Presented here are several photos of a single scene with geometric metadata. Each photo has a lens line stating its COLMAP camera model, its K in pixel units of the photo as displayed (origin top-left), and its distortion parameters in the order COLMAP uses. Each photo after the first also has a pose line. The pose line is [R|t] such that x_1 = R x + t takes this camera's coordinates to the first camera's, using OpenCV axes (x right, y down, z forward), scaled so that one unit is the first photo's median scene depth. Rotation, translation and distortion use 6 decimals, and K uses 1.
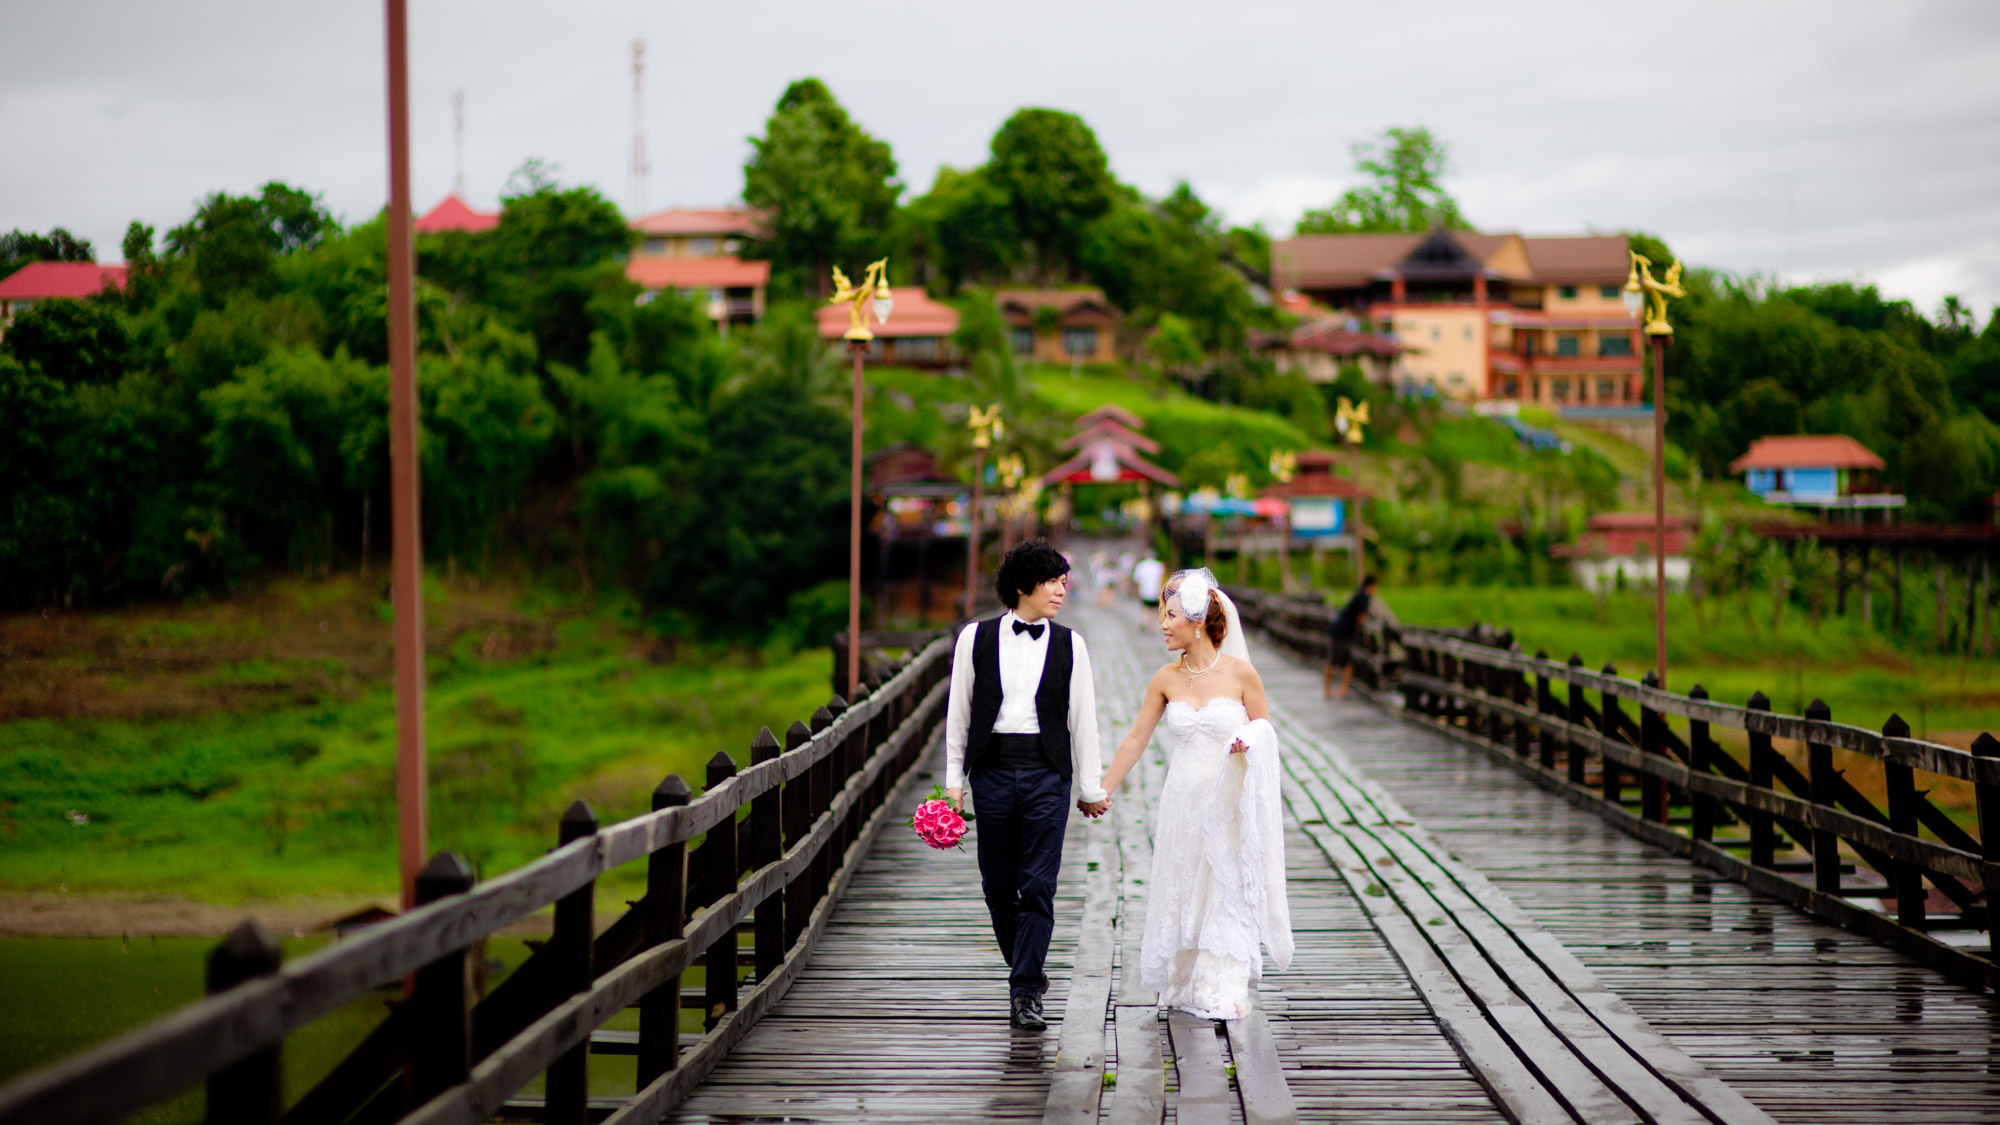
lens RADIAL K [[4843.7, 0, 1000.0], [0, 4843.7, 562.5], [0, 0, 1]] dist [-0.050439, -0.060604]
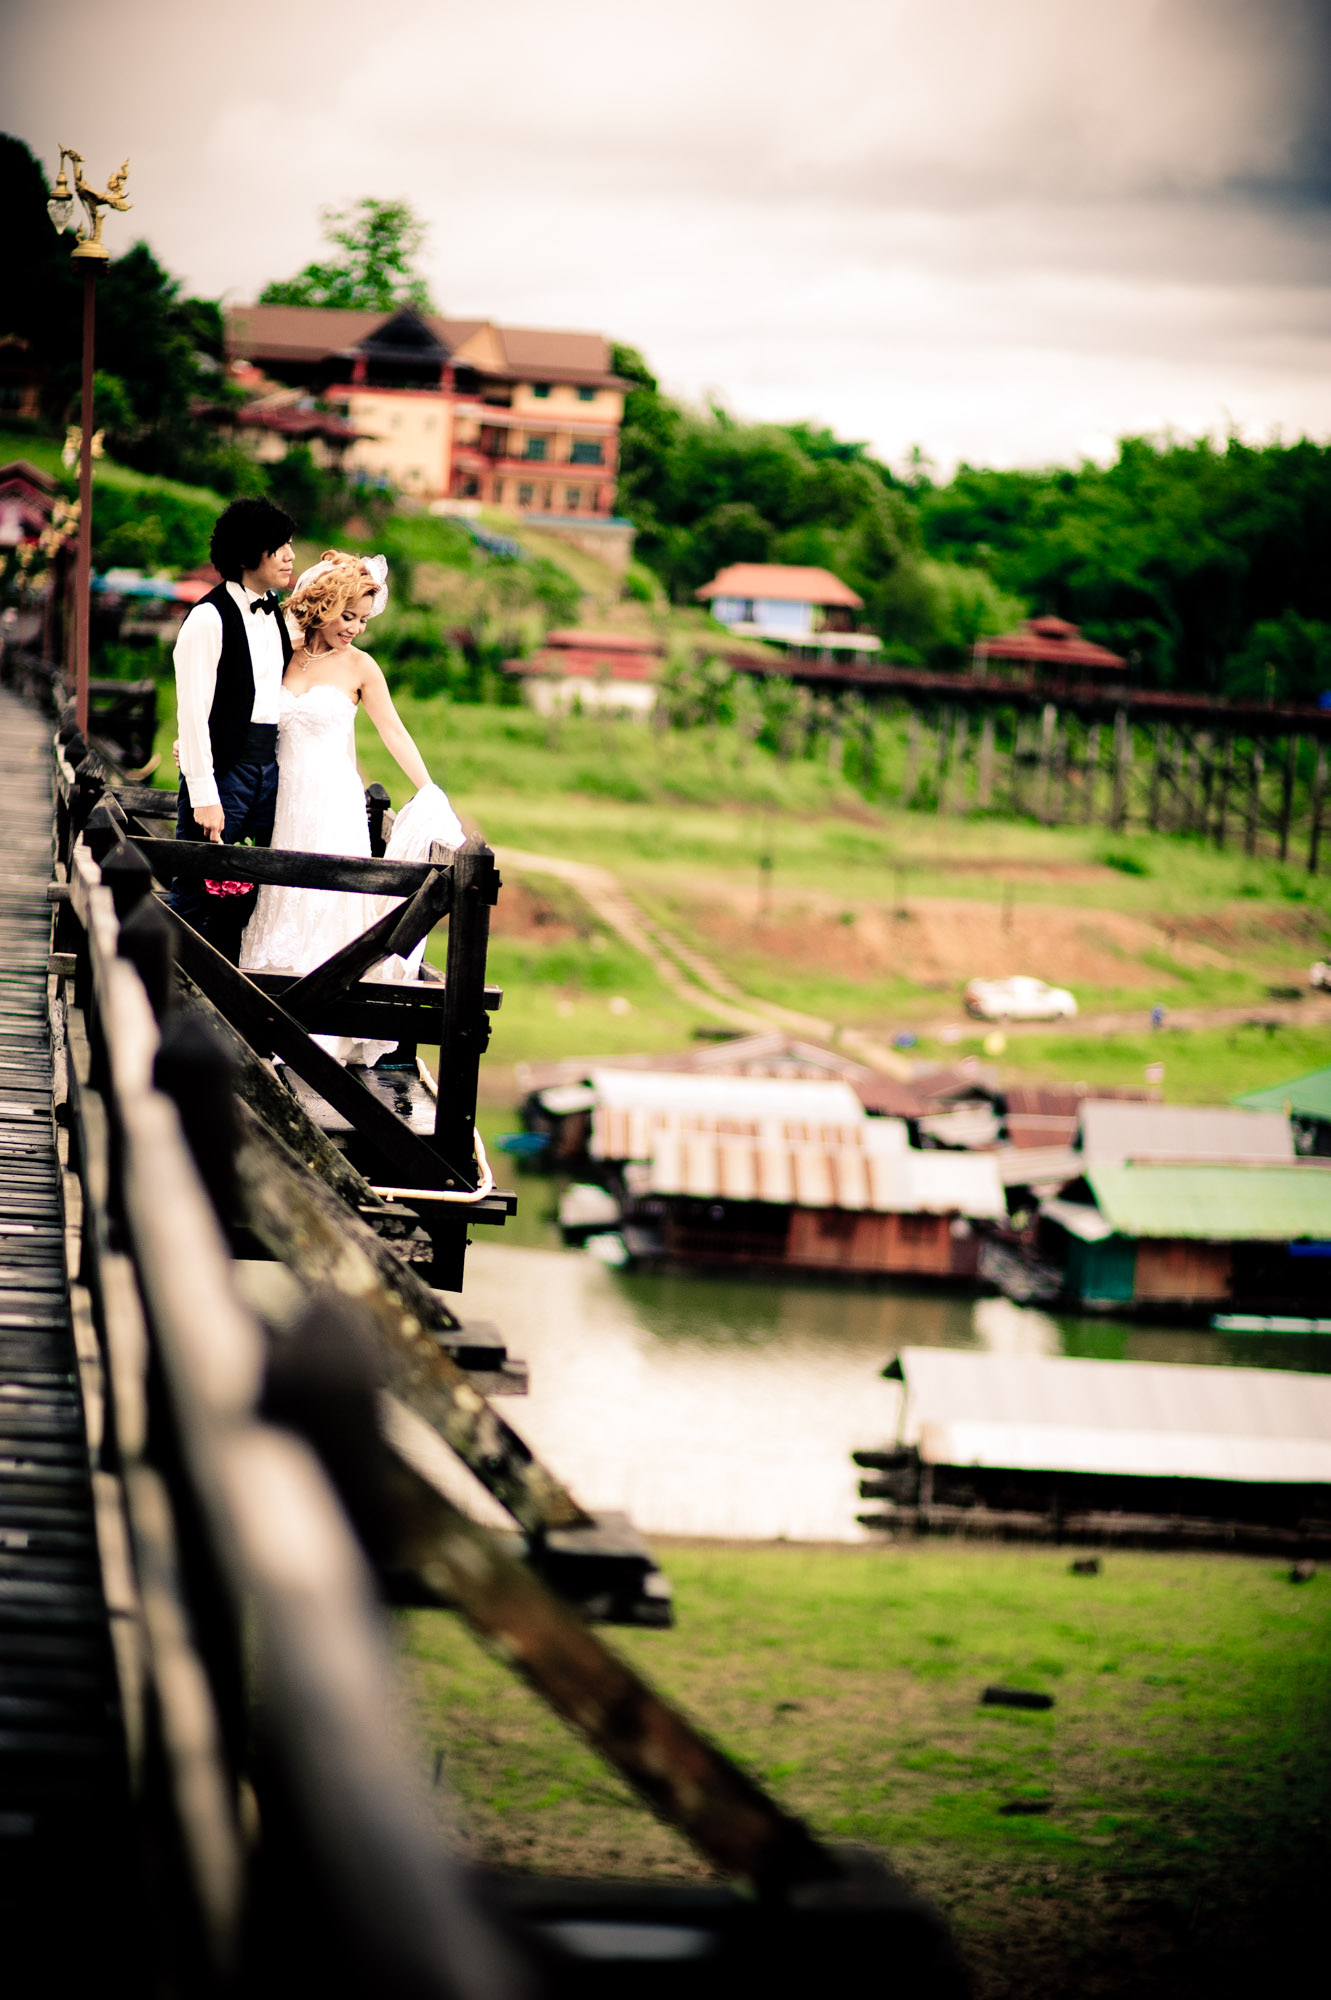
lens RADIAL K [[4759.4, 0, 665.5], [0, 4759.4, 1000.0], [0, 0, 1]] dist [-0.002335, -0.367095]
pose [[0.985887, 0.068003, 0.152979, 0.010607], [-0.078513, 0.994873, 0.063740, 0.000640], [-0.147860, -0.074851, 0.986172, 0.100948]]
